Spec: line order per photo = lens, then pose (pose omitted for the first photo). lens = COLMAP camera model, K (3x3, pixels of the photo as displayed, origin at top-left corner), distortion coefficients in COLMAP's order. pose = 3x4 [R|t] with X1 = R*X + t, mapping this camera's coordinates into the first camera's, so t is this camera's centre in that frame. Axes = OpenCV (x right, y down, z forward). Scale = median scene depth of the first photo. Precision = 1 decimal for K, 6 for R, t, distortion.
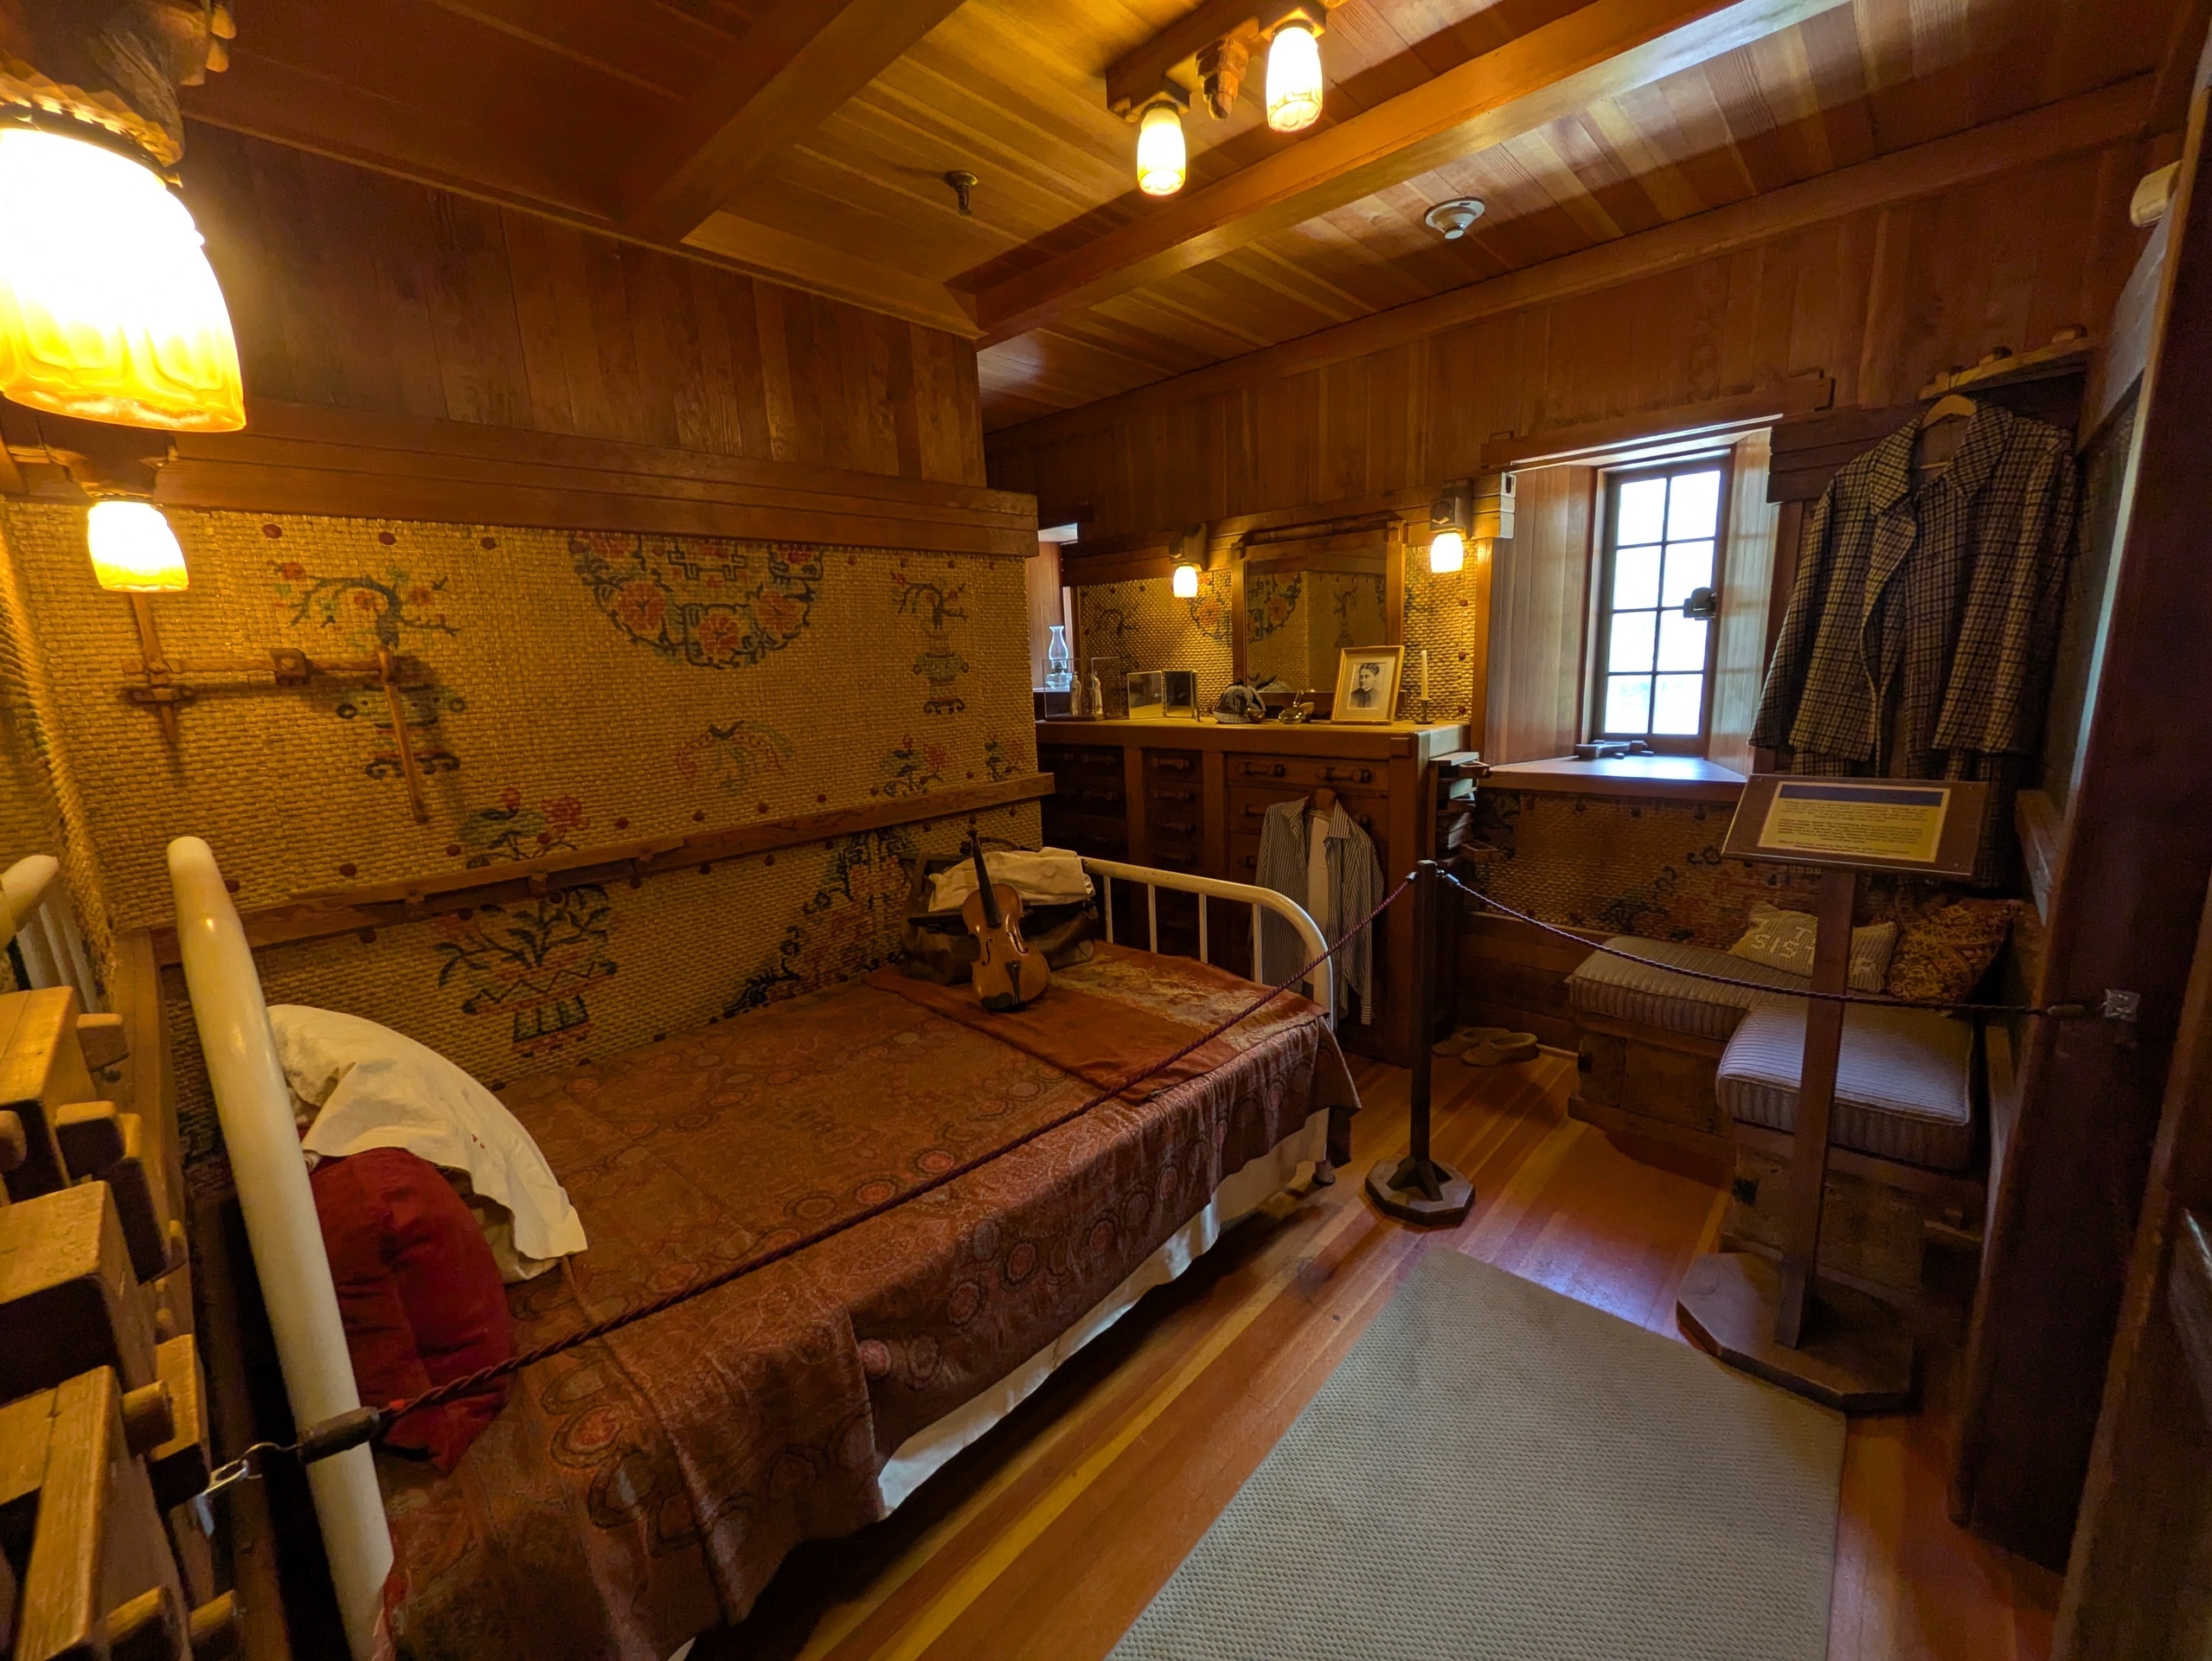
lens RADIAL K [[875.9, 0, 1114.3], [0, 875.9, 838.3], [0, 0, 1]] dist [0.000280, -0.000587]
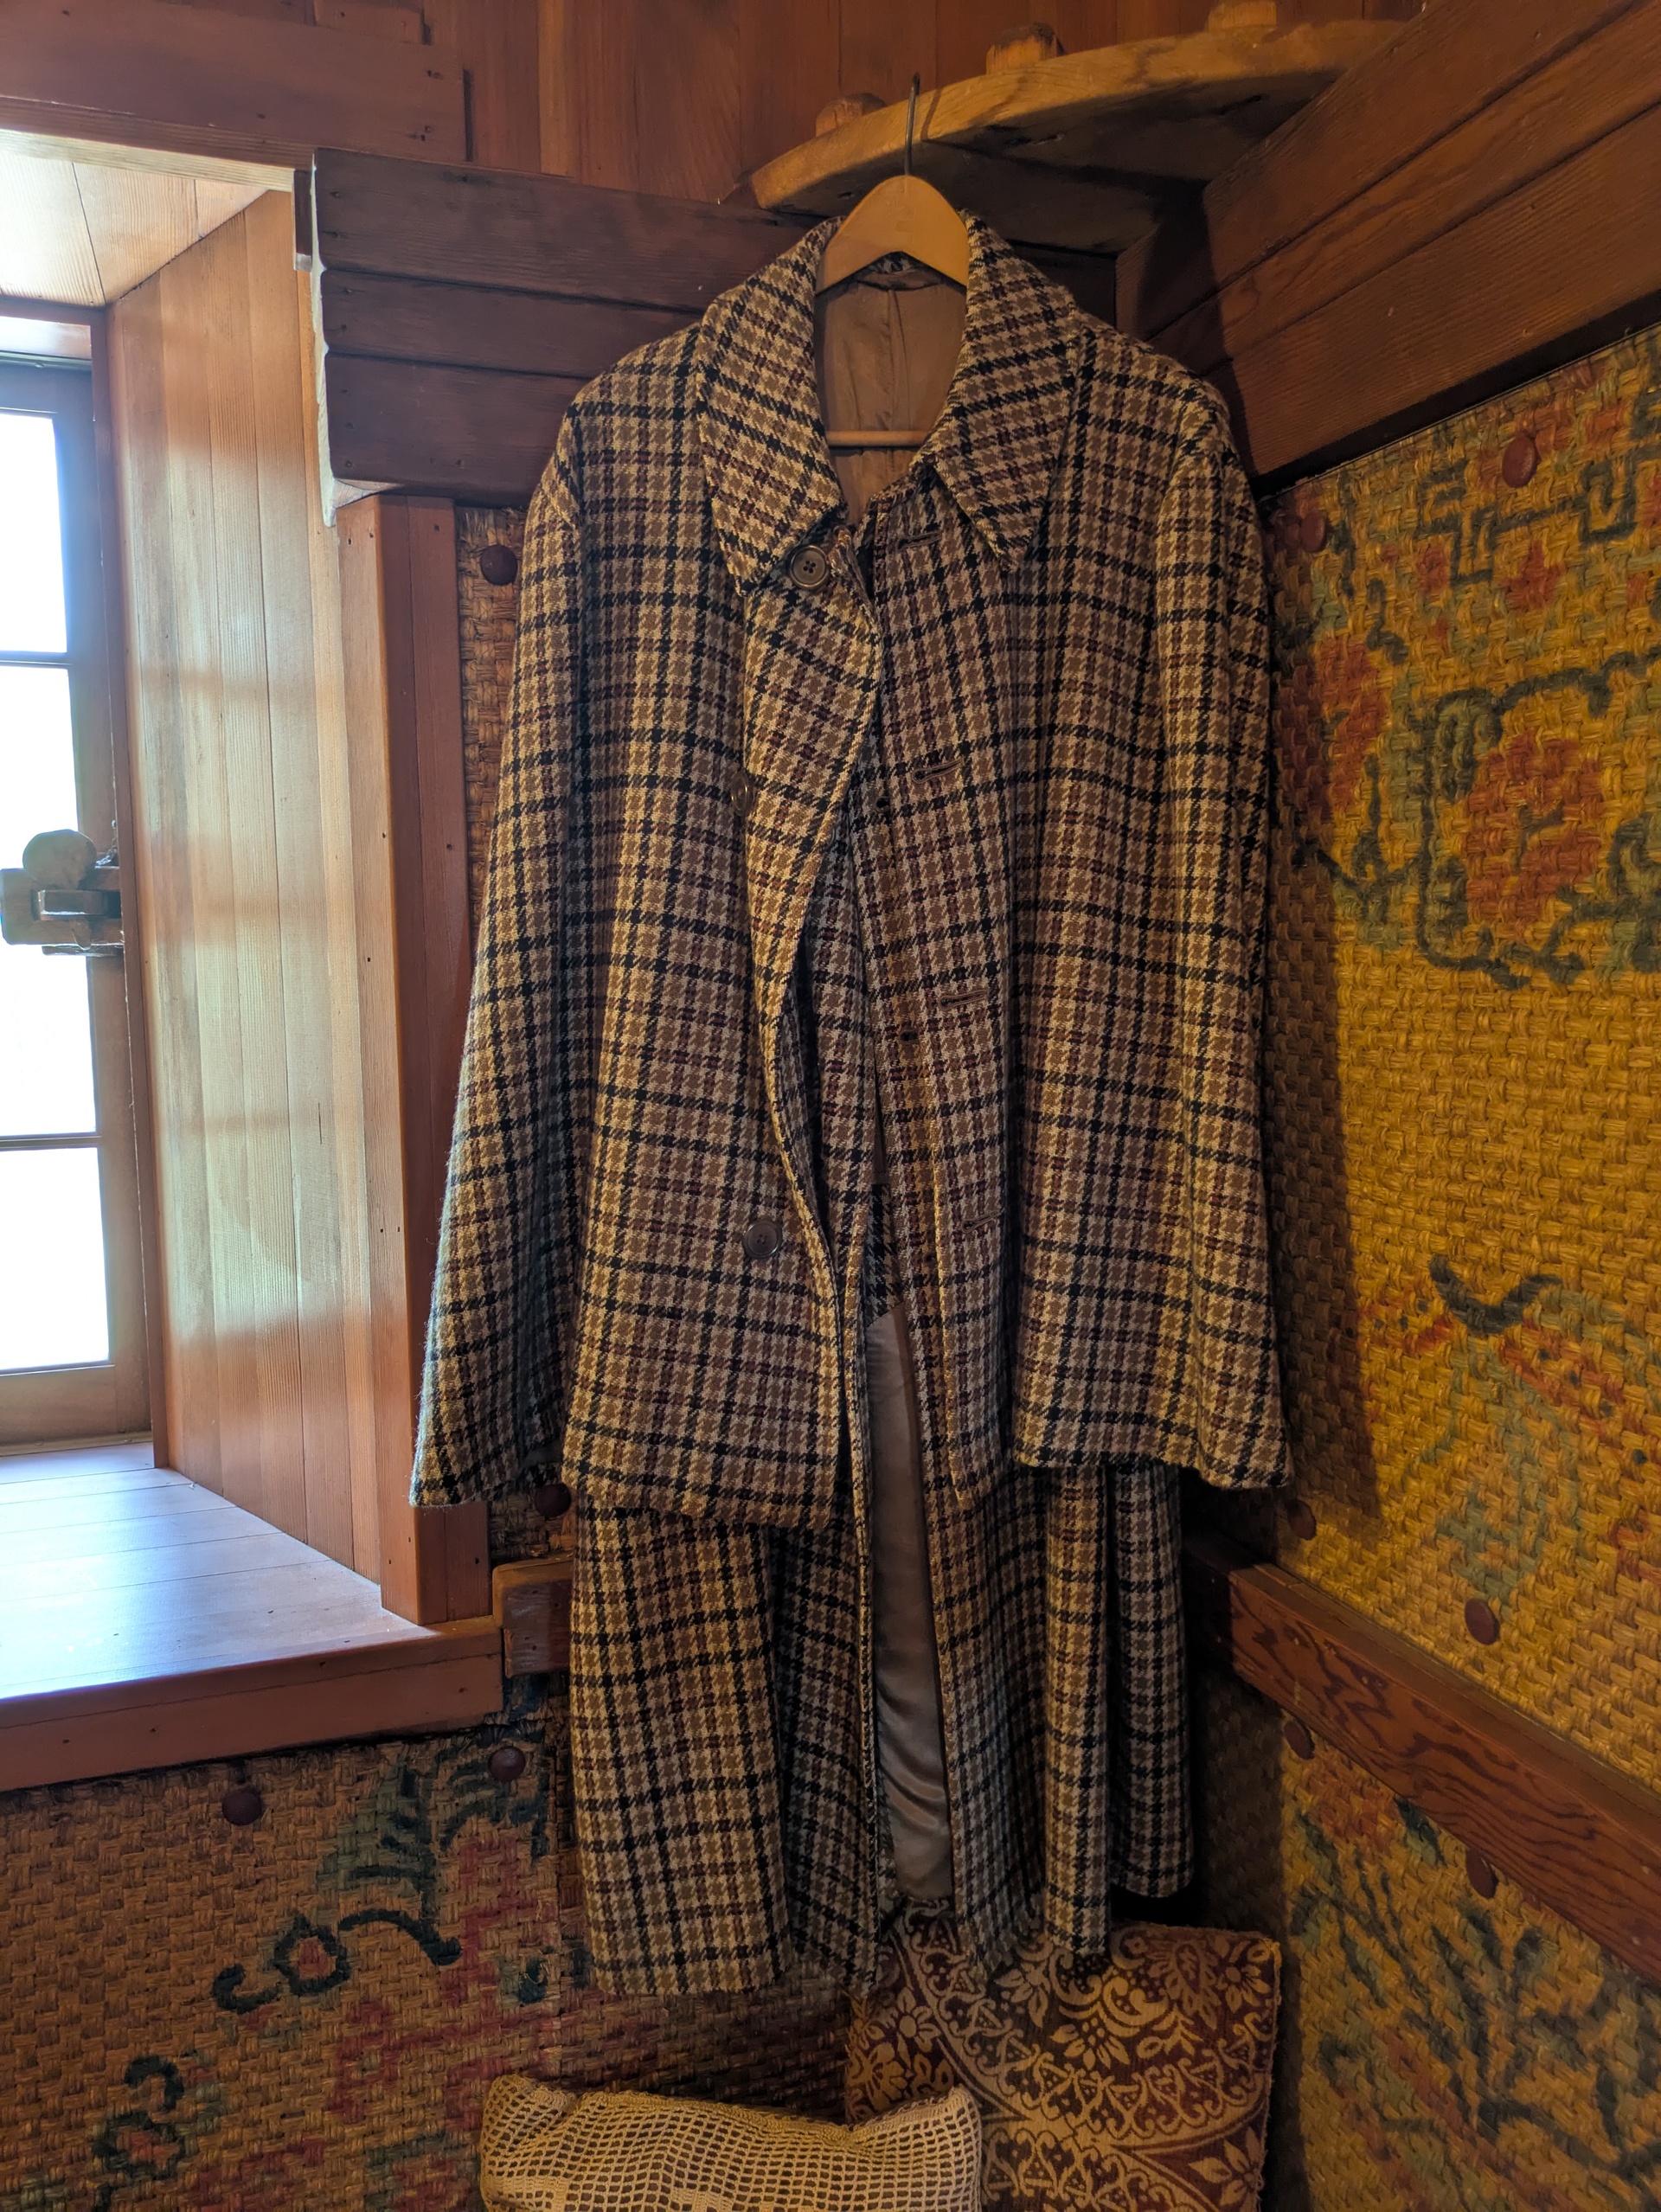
lens RADIAL K [[1661.6, 0, 820.0], [0, 1661.6, 1130.3], [0, 0, 1]] dist [0.033837, -0.009418]
pose [[0.479382, -0.055441, 0.875853, 0.442804], [0.165864, 0.985740, -0.028386, -0.192913], [-0.861790, 0.158880, 0.481742, 0.760817]]
